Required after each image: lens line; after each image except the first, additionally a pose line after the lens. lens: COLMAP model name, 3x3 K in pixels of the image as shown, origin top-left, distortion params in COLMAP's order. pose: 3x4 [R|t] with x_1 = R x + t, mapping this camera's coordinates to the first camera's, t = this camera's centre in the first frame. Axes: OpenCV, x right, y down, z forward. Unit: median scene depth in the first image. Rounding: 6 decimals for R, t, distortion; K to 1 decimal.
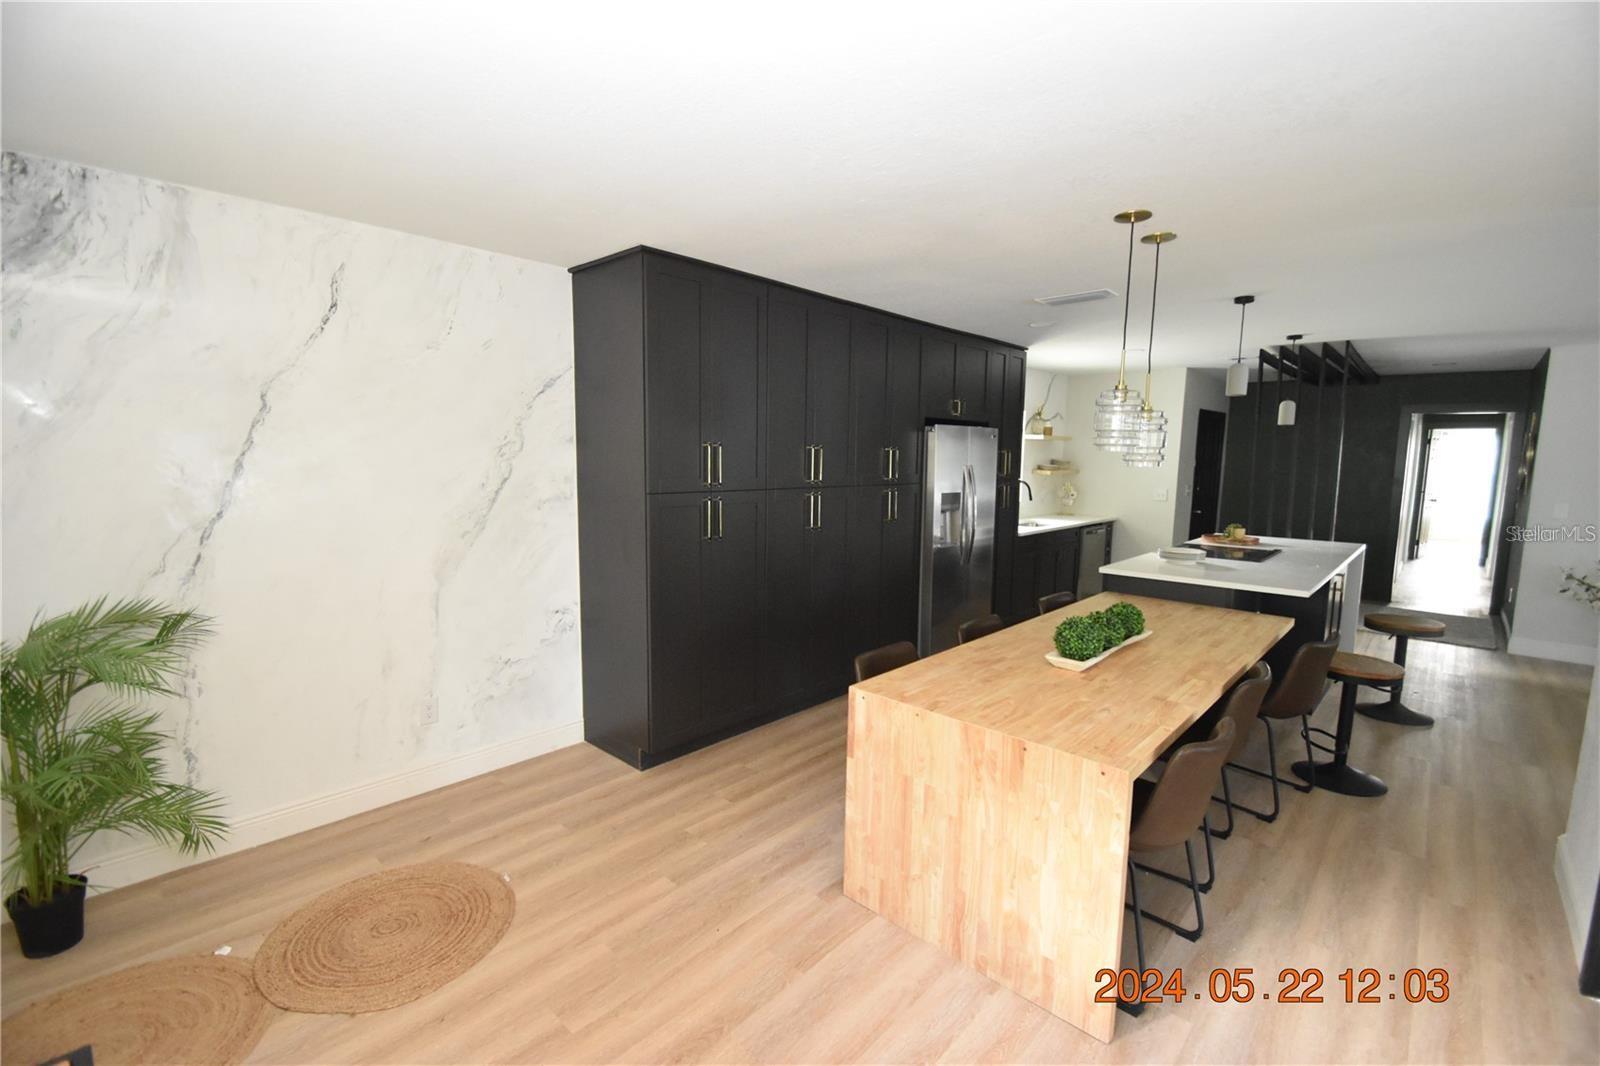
lens RADIAL K [[699.4, 0, 801.8], [0, 699.4, 544.4], [0, 0, 1]] dist [-0.003860, -0.003720]
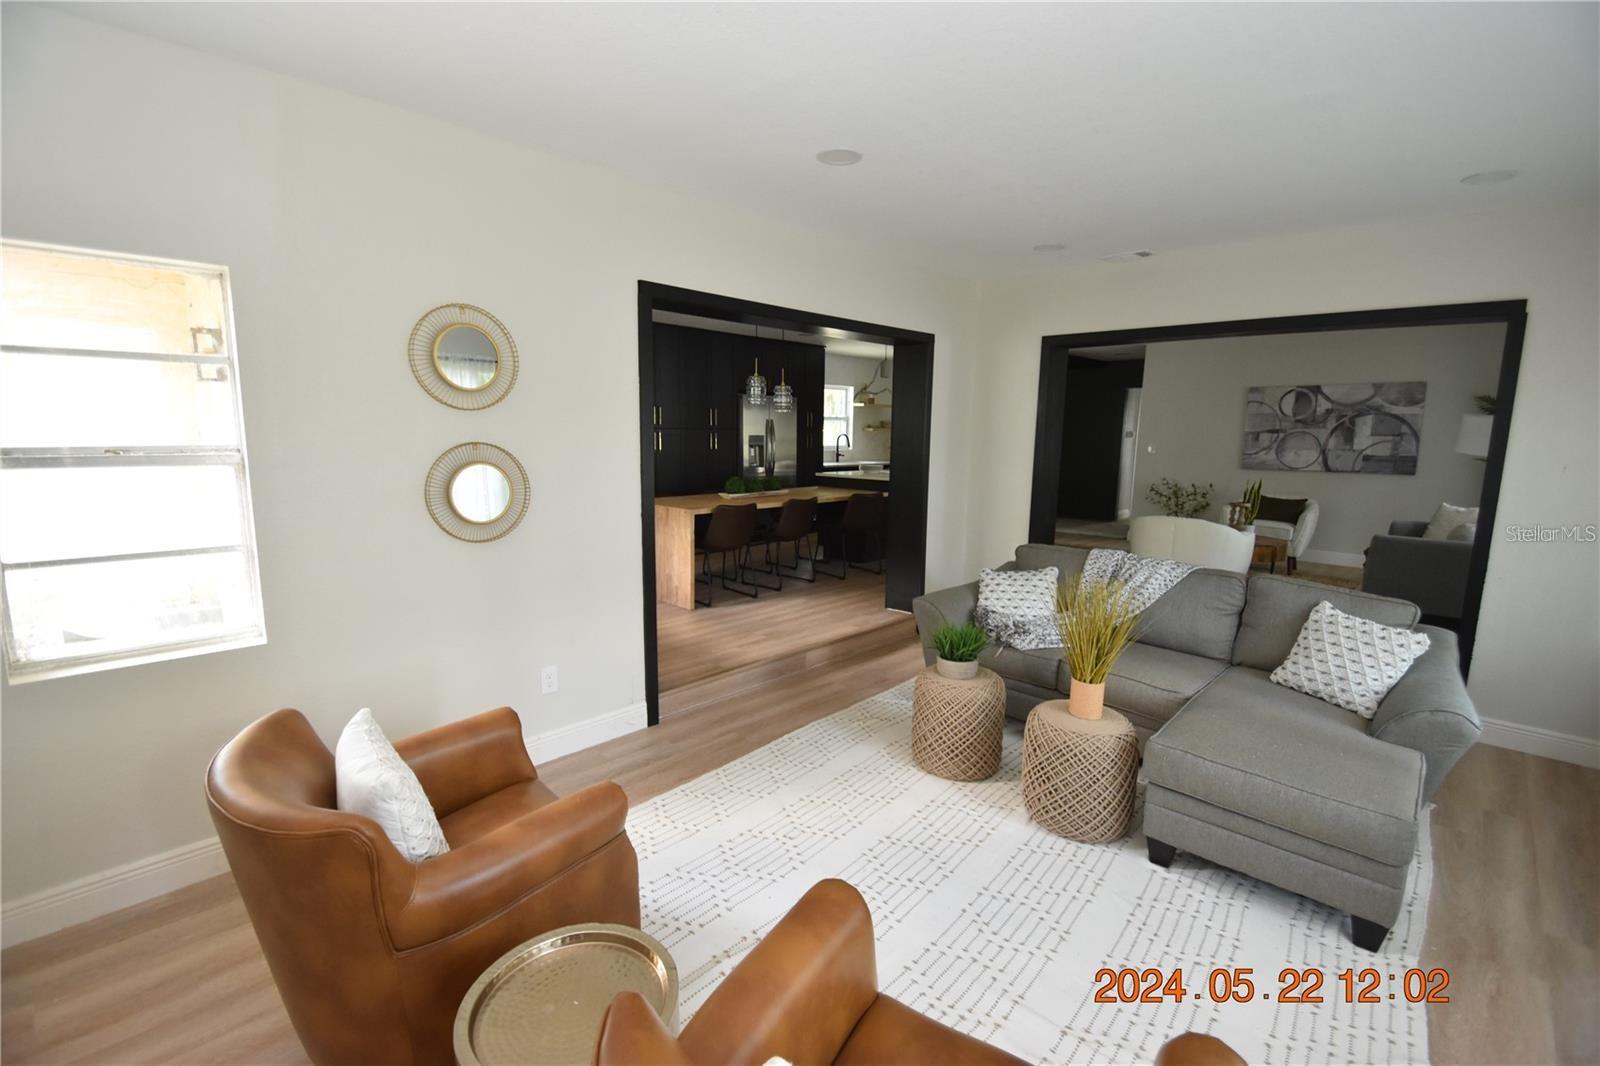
lens RADIAL K [[699.4, 0, 797.0], [0, 699.4, 534.2], [0, 0, 1]] dist [-0.003860, -0.003720]
pose [[0.999905, 0.001325, -0.013745, 0.710745], [-0.001102, 0.999867, 0.016242, 0.284948], [0.013765, -0.016225, 0.999774, -1.422925]]
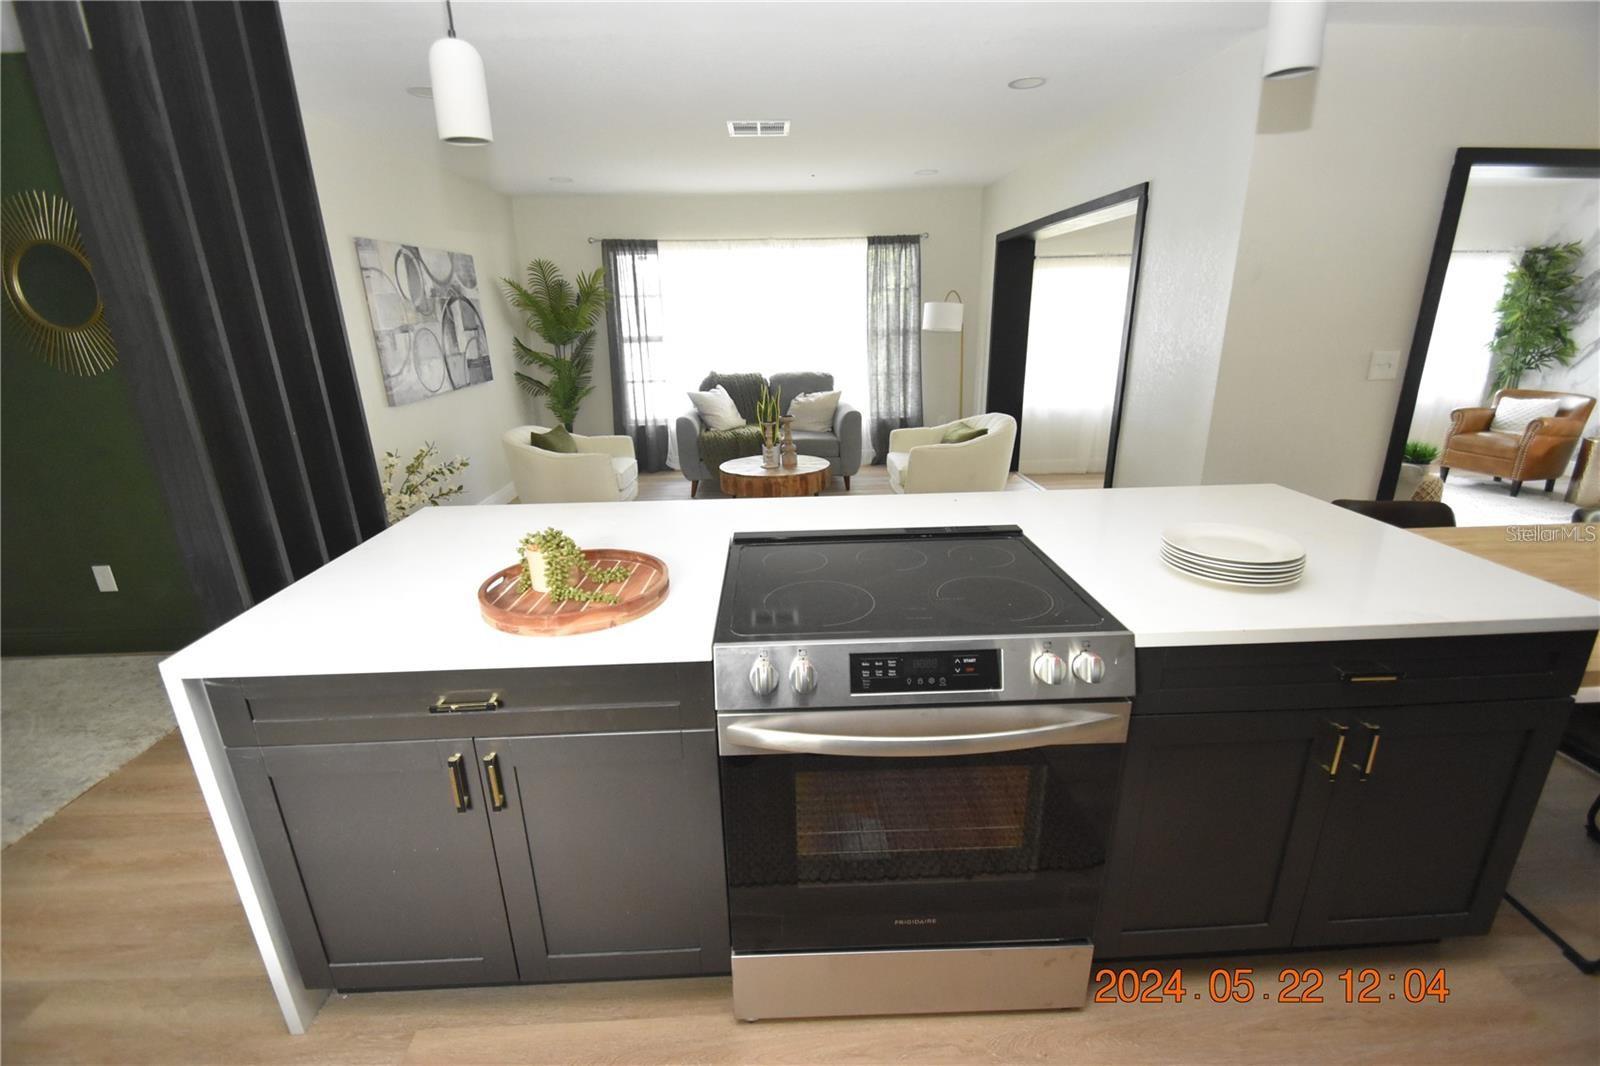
lens RADIAL K [[699.4, 0, 800.7], [0, 699.4, 533.7], [0, 0, 1]] dist [-0.003860, -0.003720]
pose [[-0.715528, -0.212471, 0.665489, 0.856437], [0.104343, 0.909434, 0.402544, -0.287091], [-0.690747, 0.357471, -0.628556, 2.512411]]
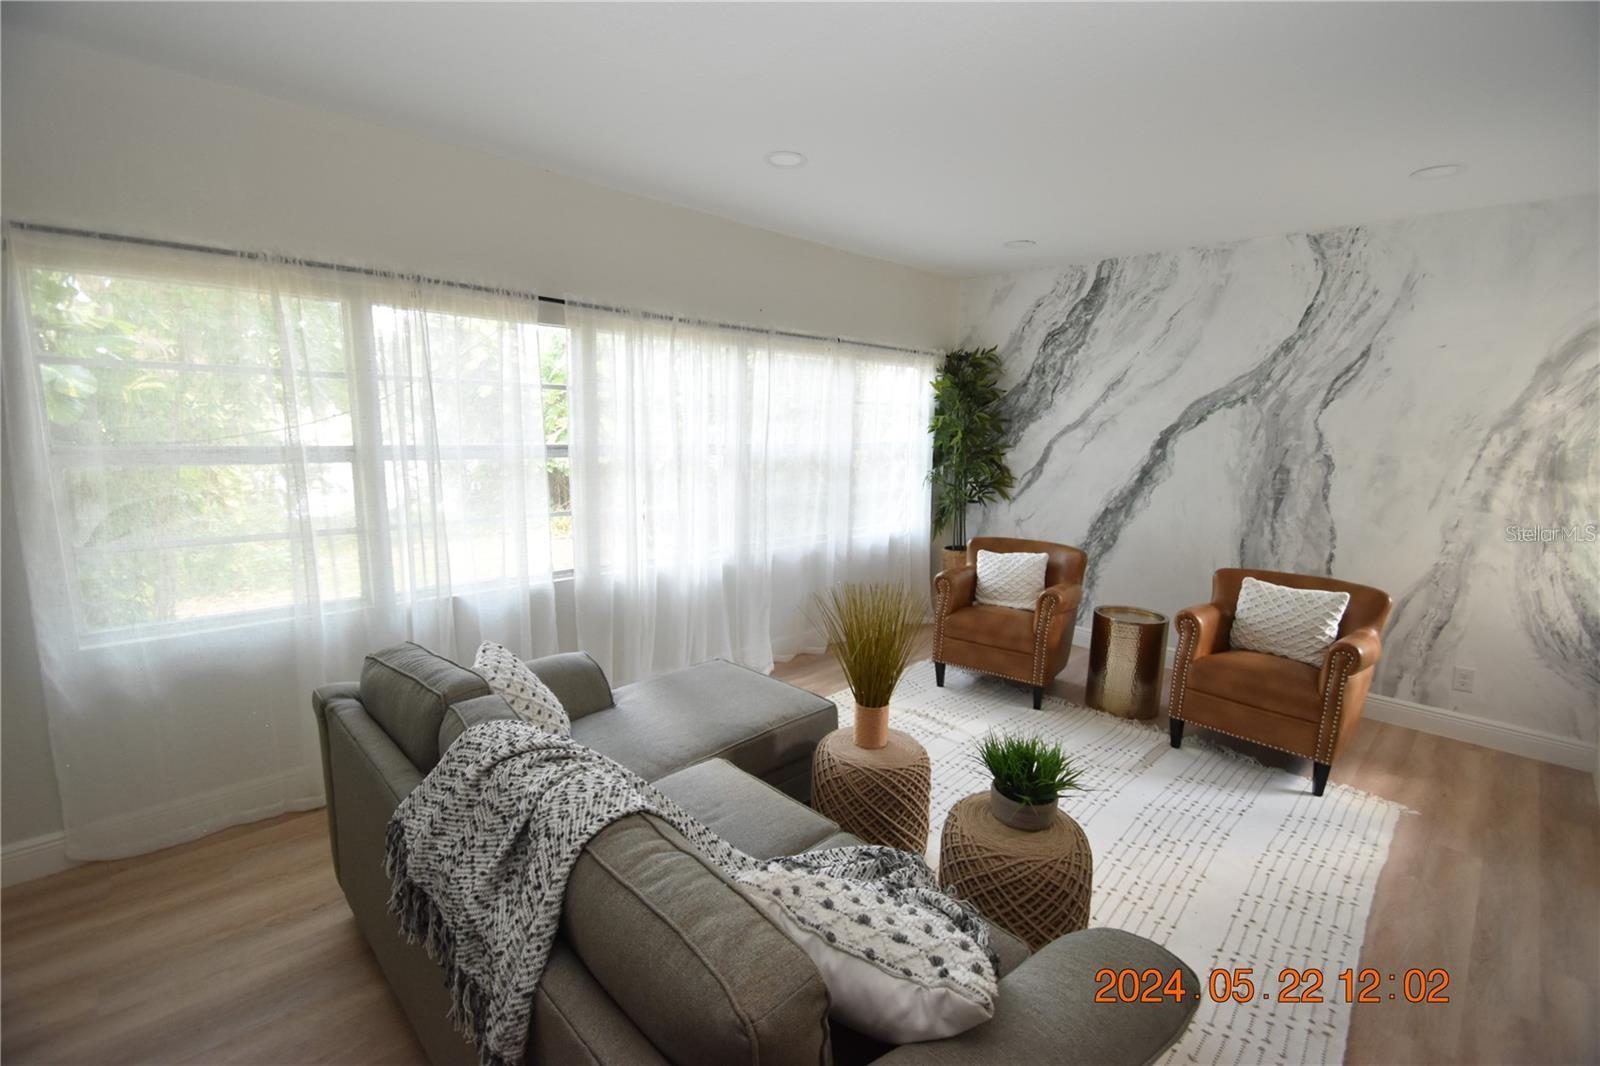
lens RADIAL K [[699.4, 0, 796.3], [0, 699.4, 536.0], [0, 0, 1]] dist [-0.003860, -0.003720]
pose [[-0.997950, -0.045607, 0.044902, 1.215670], [-0.030265, 0.954457, 0.296810, 0.012913], [-0.056394, 0.294842, -0.953880, 0.590045]]
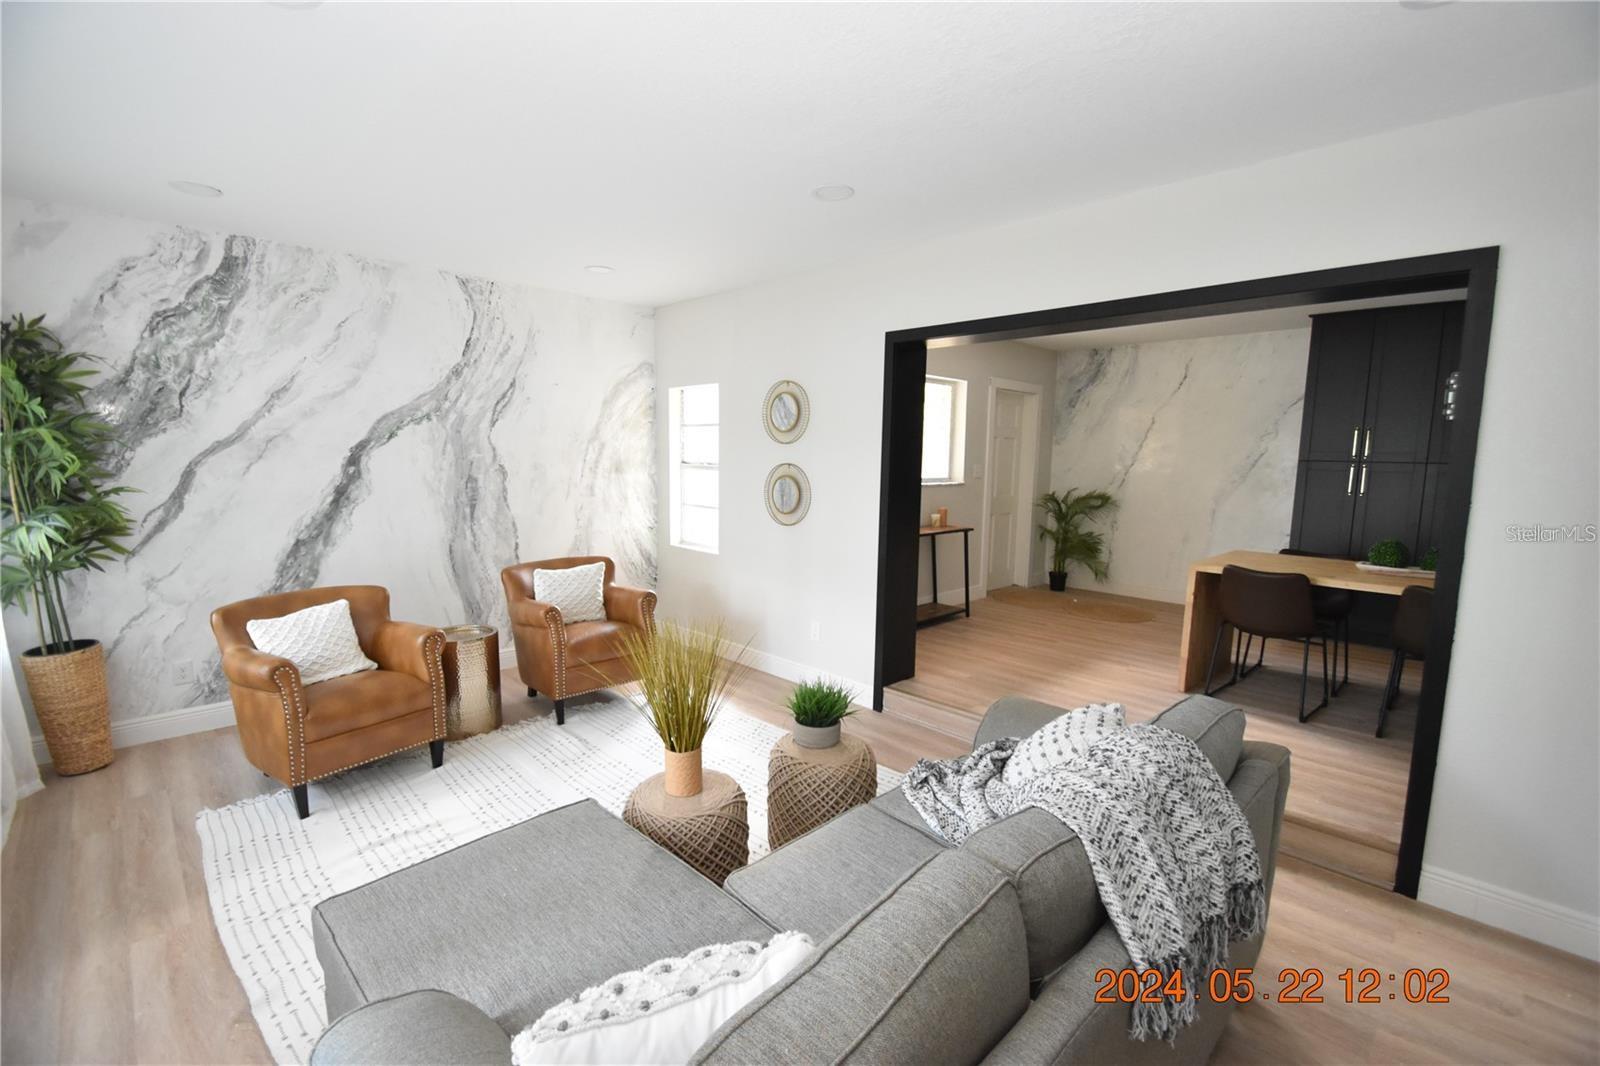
lens RADIAL K [[699.4, 0, 790.8], [0, 699.4, 539.3], [0, 0, 1]] dist [-0.003860, -0.003720]
pose [[-0.043897, 0.108236, -0.993156, 2.042896], [-0.147771, 0.982475, 0.113603, 0.138996], [0.988047, 0.151747, -0.027134, -0.186651]]
